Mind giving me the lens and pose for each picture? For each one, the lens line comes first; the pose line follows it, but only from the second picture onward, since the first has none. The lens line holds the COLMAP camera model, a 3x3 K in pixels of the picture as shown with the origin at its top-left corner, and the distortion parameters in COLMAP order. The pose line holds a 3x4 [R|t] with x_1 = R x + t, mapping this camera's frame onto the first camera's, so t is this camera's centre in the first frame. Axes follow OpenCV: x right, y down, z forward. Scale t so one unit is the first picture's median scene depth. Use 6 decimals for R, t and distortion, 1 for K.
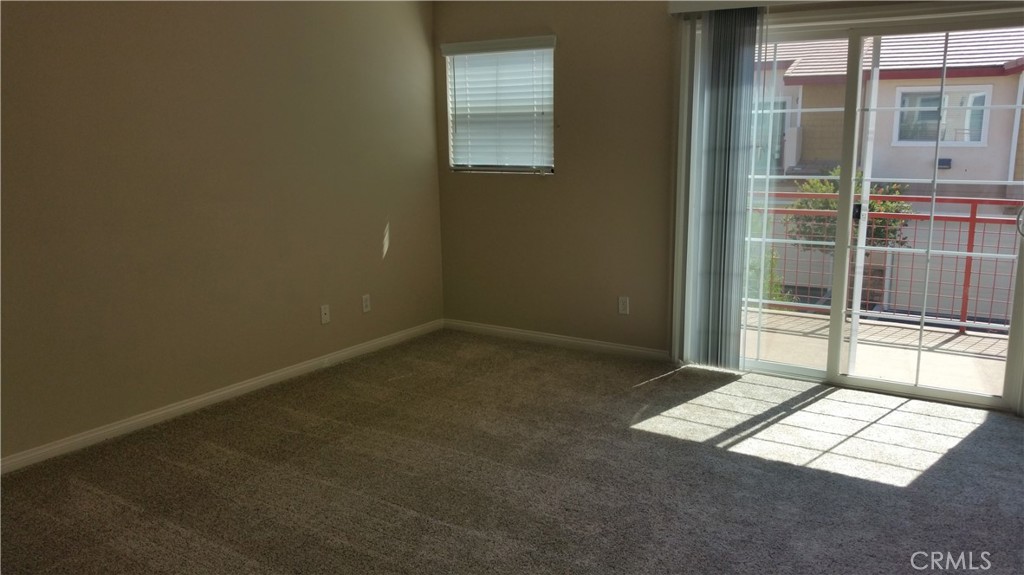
lens RADIAL K [[834.4, 0, 506.8], [0, 834.4, 291.2], [0, 0, 1]] dist [0.033574, -0.007110]
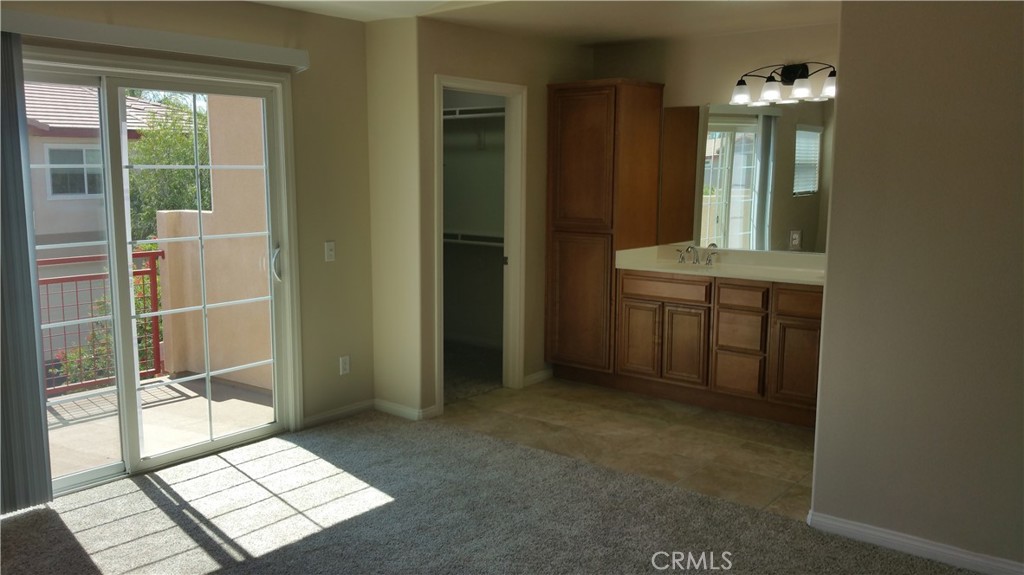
lens RADIAL K [[834.4, 0, 506.8], [0, 834.4, 291.2], [0, 0, 1]] dist [0.033574, -0.007110]
pose [[0.121527, -0.132453, 0.983711, -0.461791], [0.201259, 0.973759, 0.106249, -0.103148], [-0.971970, 0.185068, 0.144995, 0.515034]]
